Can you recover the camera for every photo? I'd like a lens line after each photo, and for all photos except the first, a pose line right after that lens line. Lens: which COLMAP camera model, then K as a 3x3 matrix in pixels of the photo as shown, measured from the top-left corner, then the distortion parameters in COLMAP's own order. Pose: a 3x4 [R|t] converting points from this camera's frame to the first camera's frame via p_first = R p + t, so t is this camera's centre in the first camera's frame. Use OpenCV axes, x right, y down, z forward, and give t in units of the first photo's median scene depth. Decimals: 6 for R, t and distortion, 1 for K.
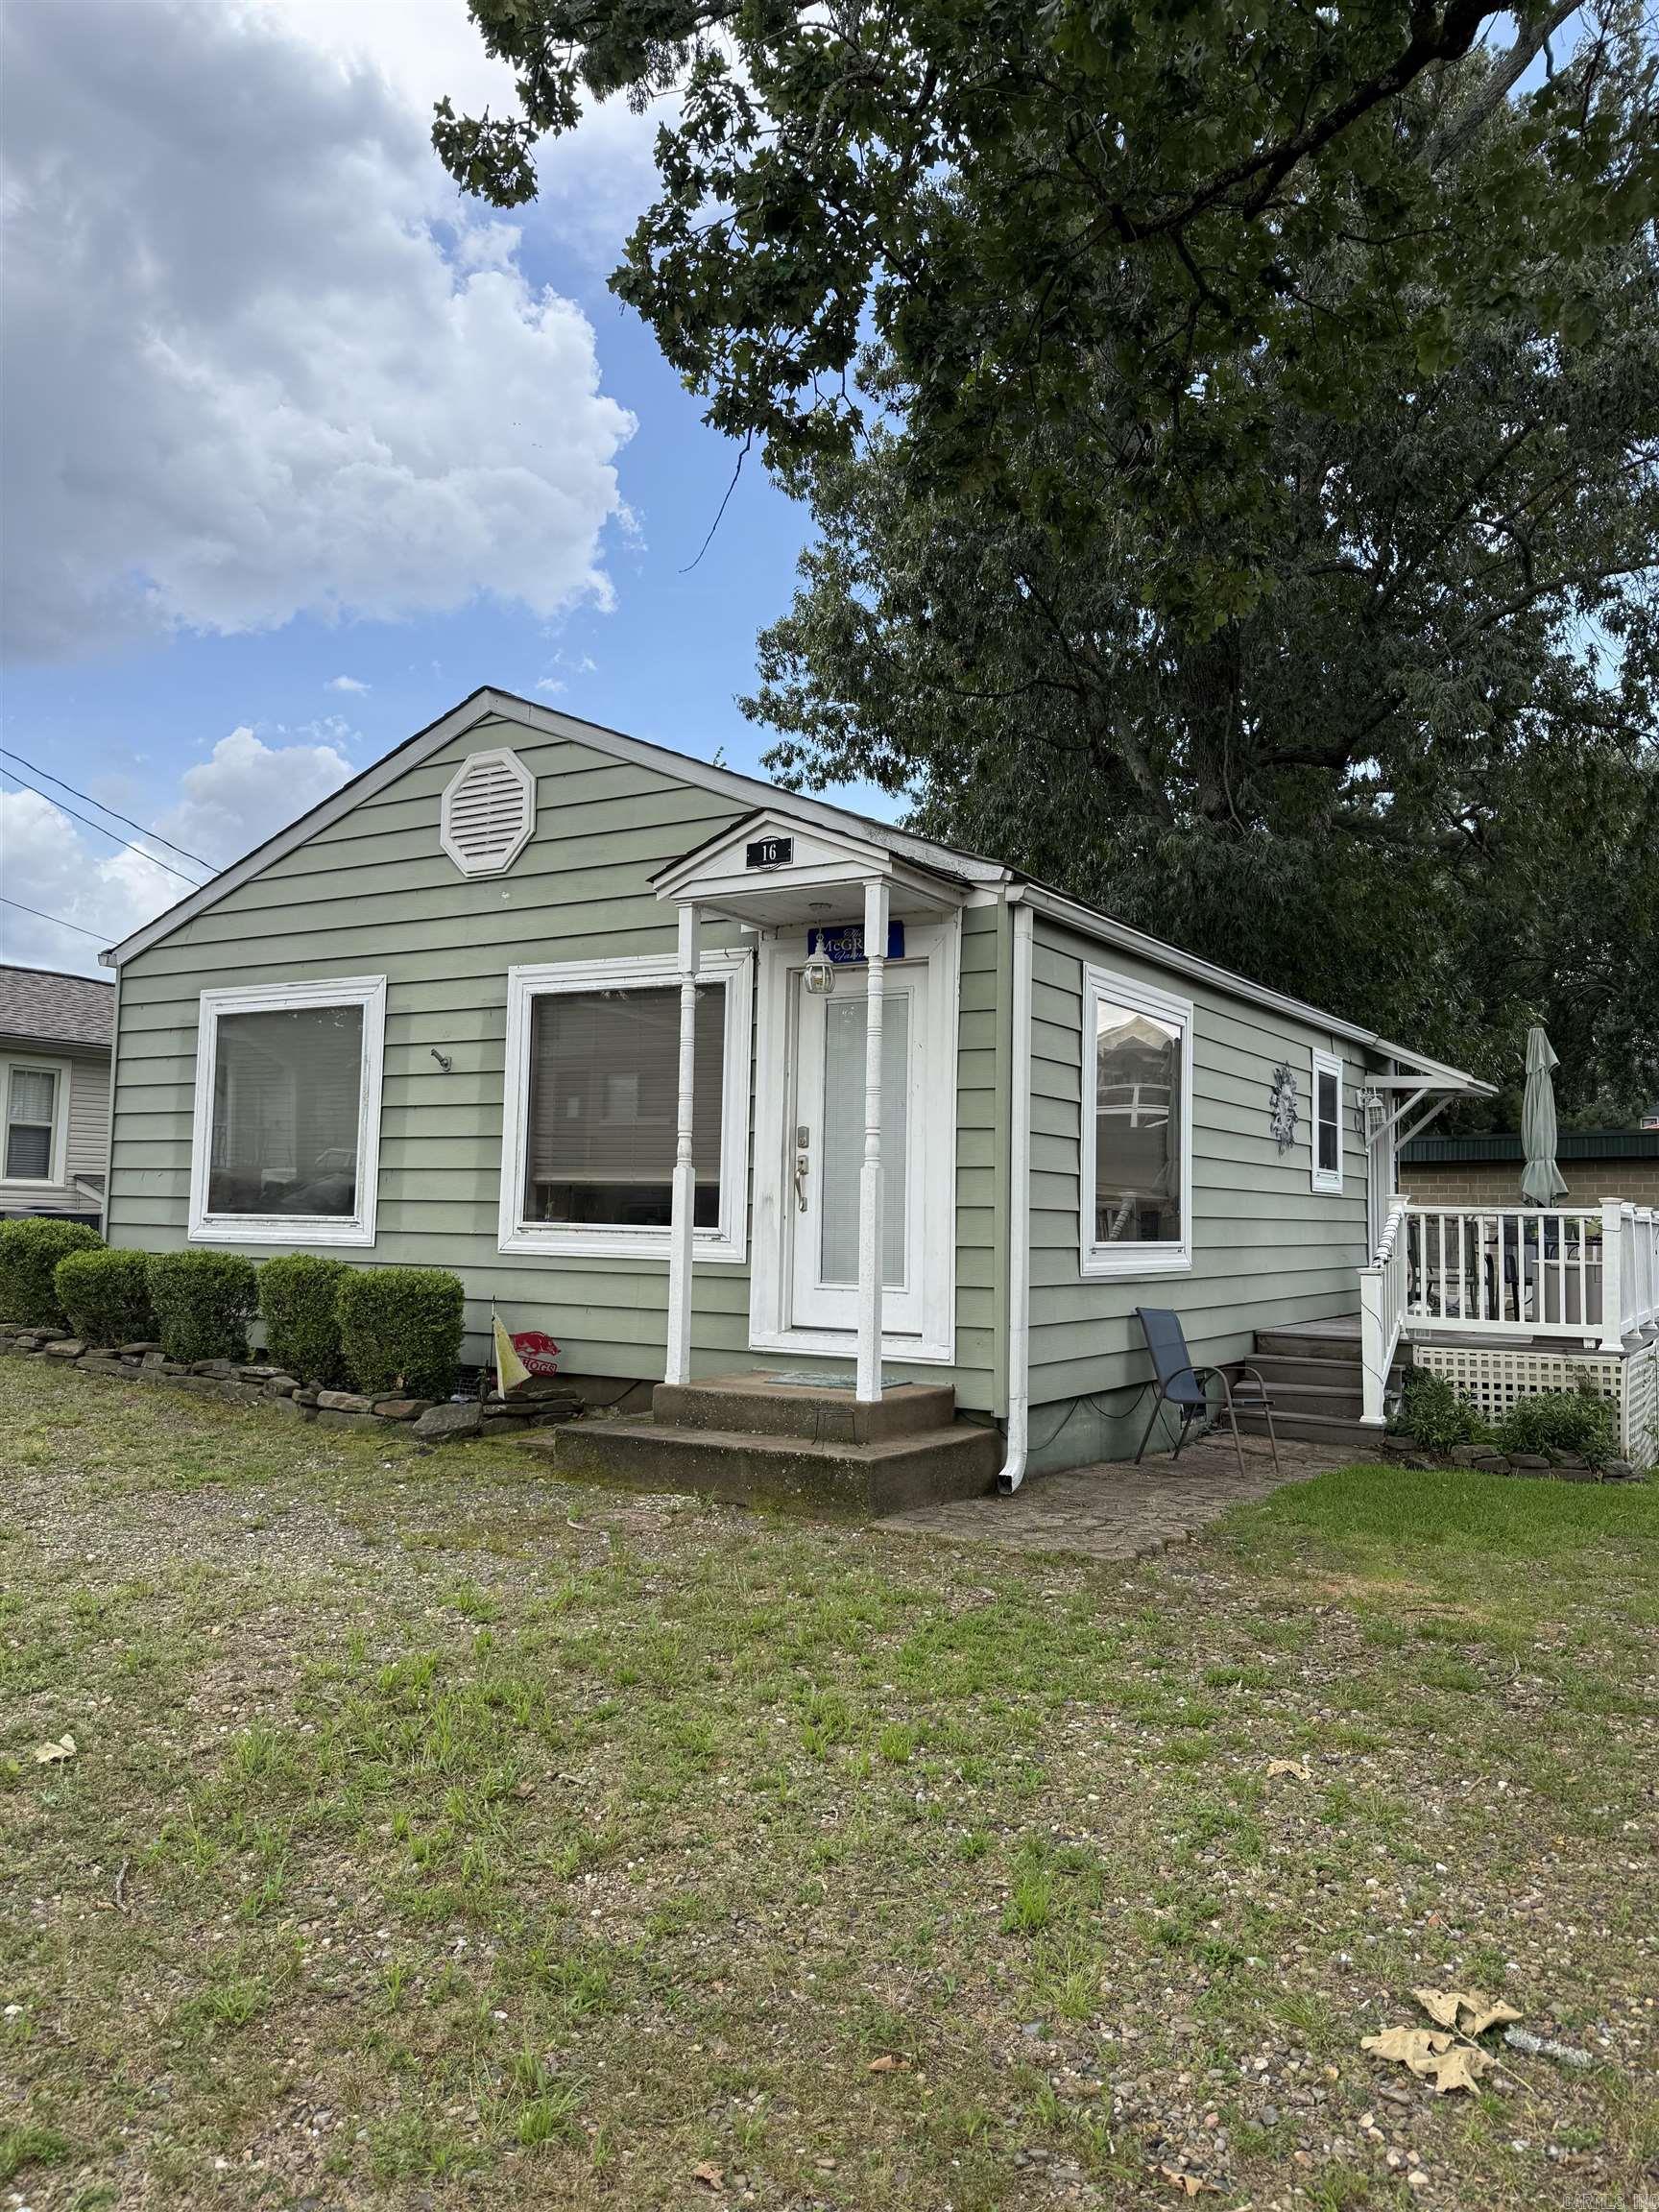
lens RADIAL K [[1576.8, 0, 831.2], [0, 1576.8, 1099.7], [0, 0, 1]] dist [-0.000077, -0.000532]
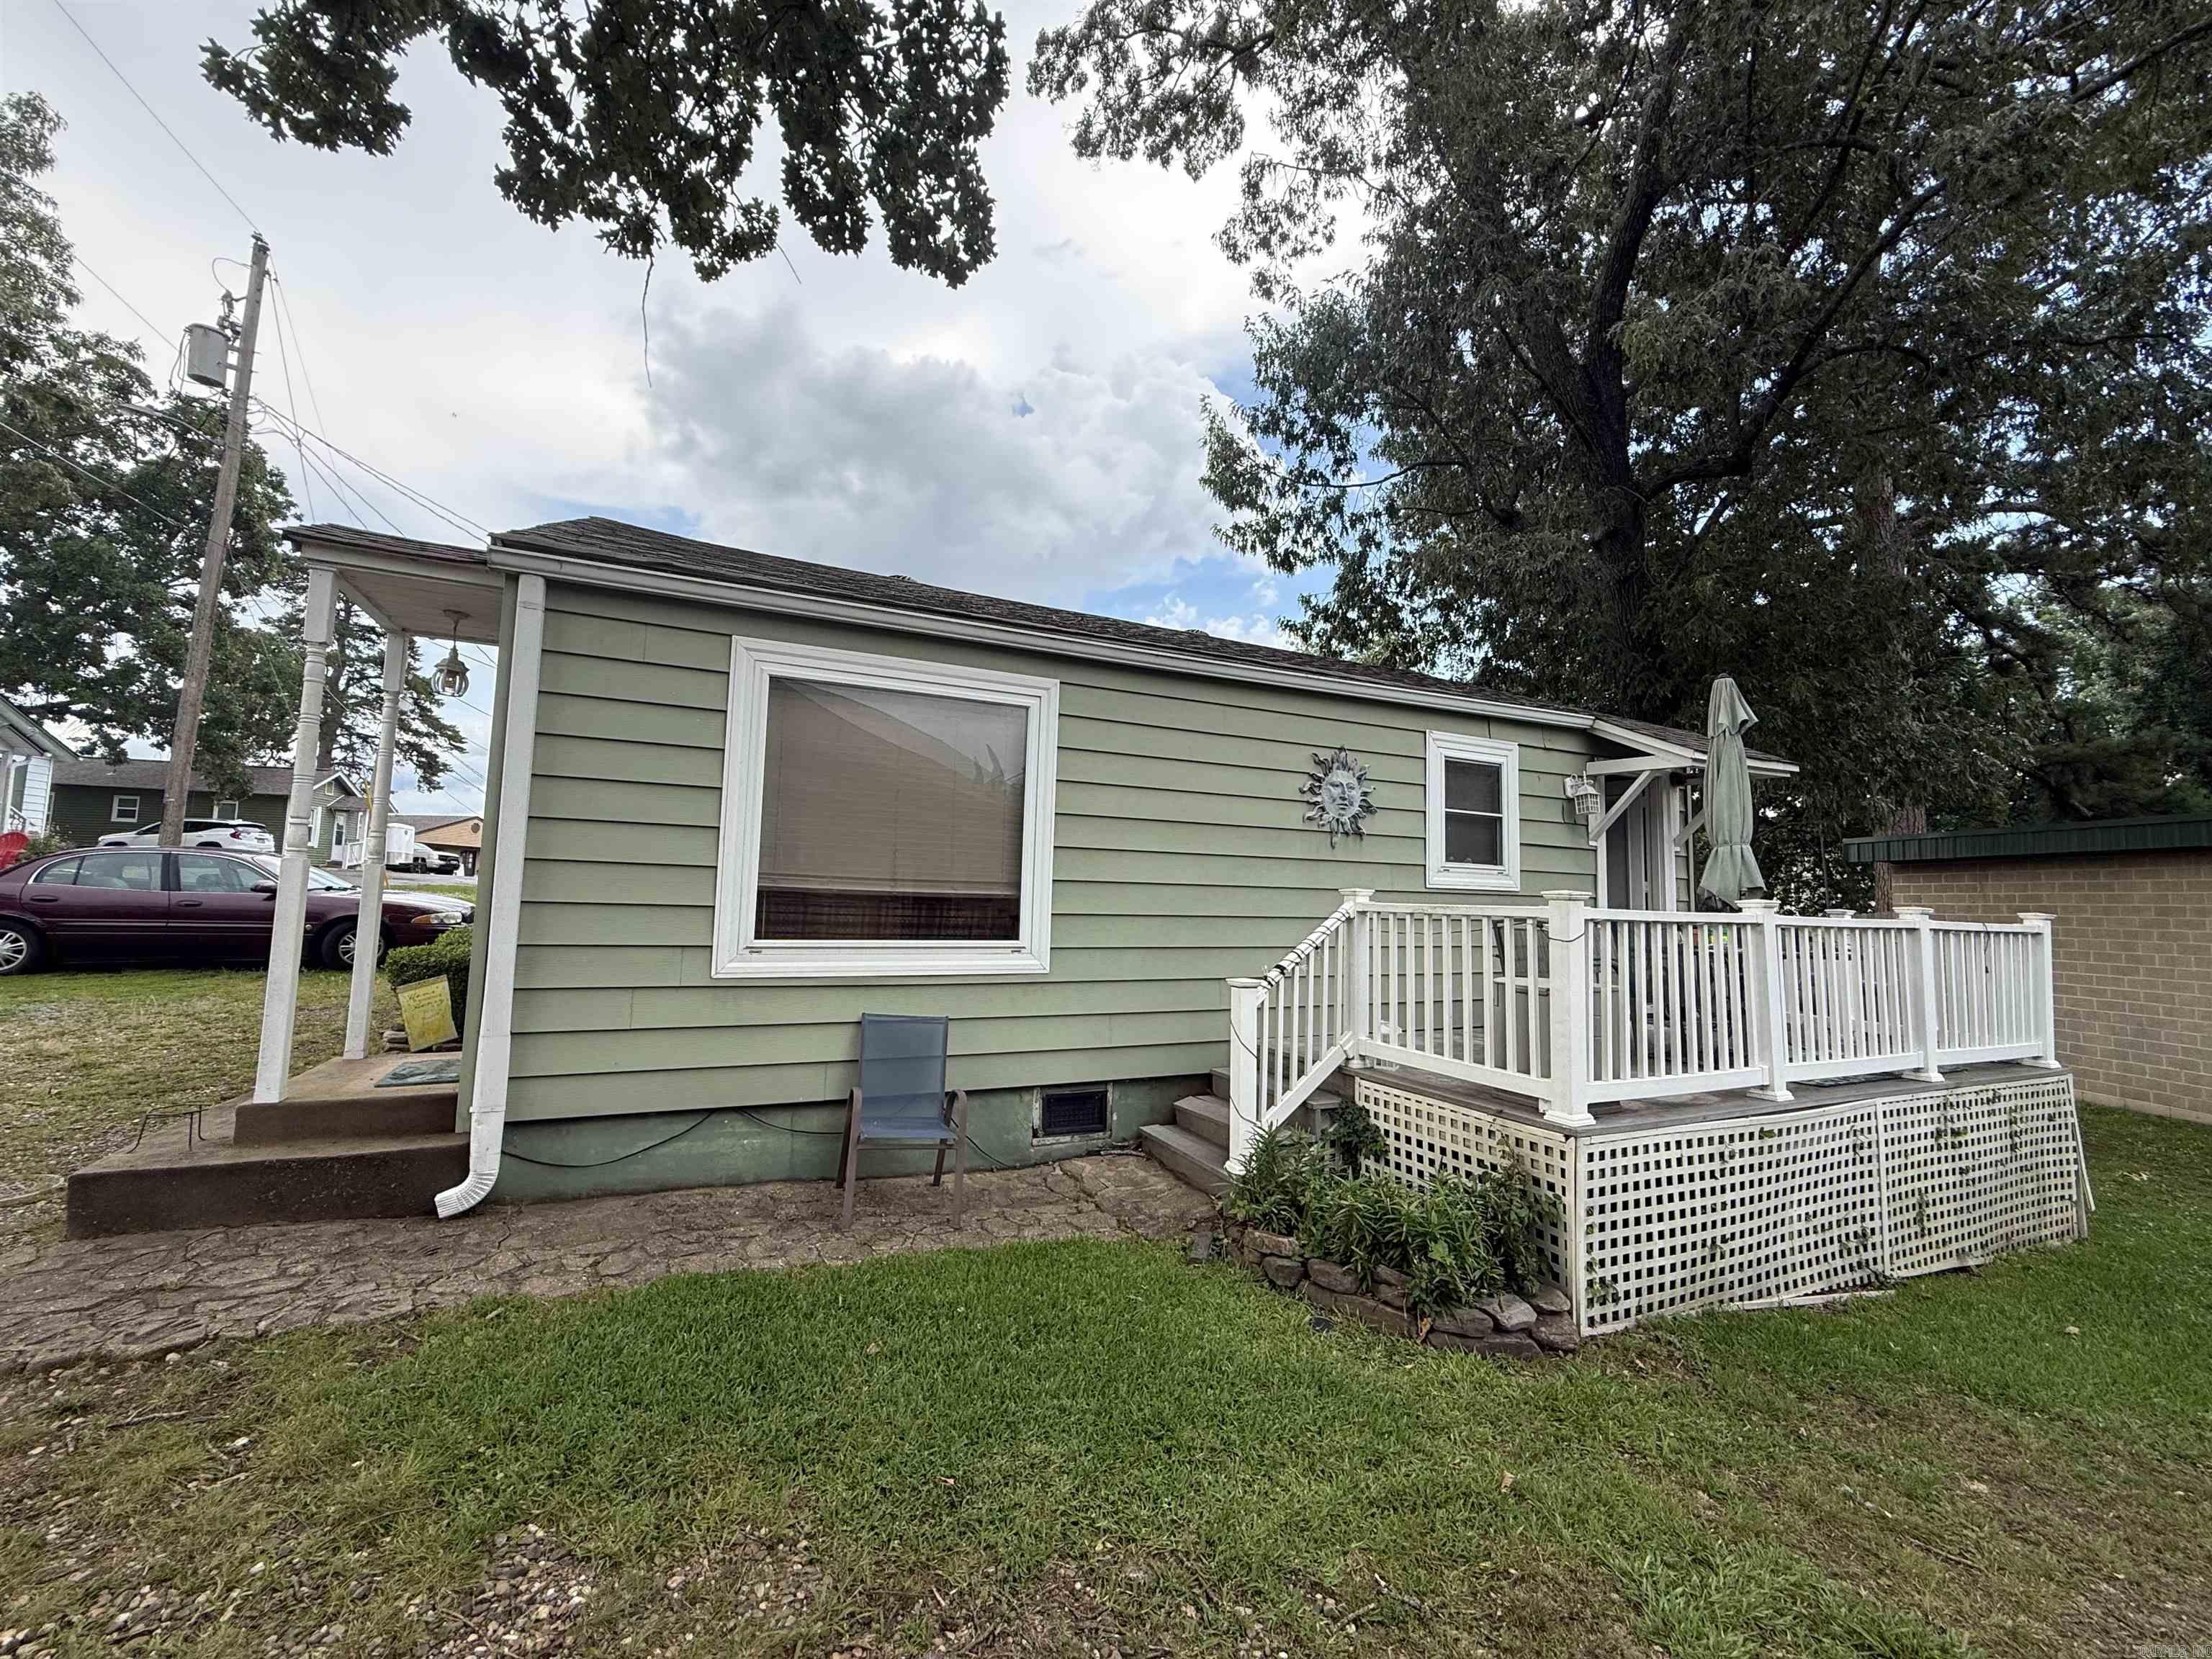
lens RADIAL K [[885.3, 0, 1106.5], [0, 885.3, 834.3], [0, 0, 1]] dist [0.001367, 0.000028]
pose [[0.847890, -0.037384, -0.528852, 0.526502], [0.032893, 0.999299, -0.017903, 0.038045], [0.529150, -0.002215, 0.848525, 0.575988]]
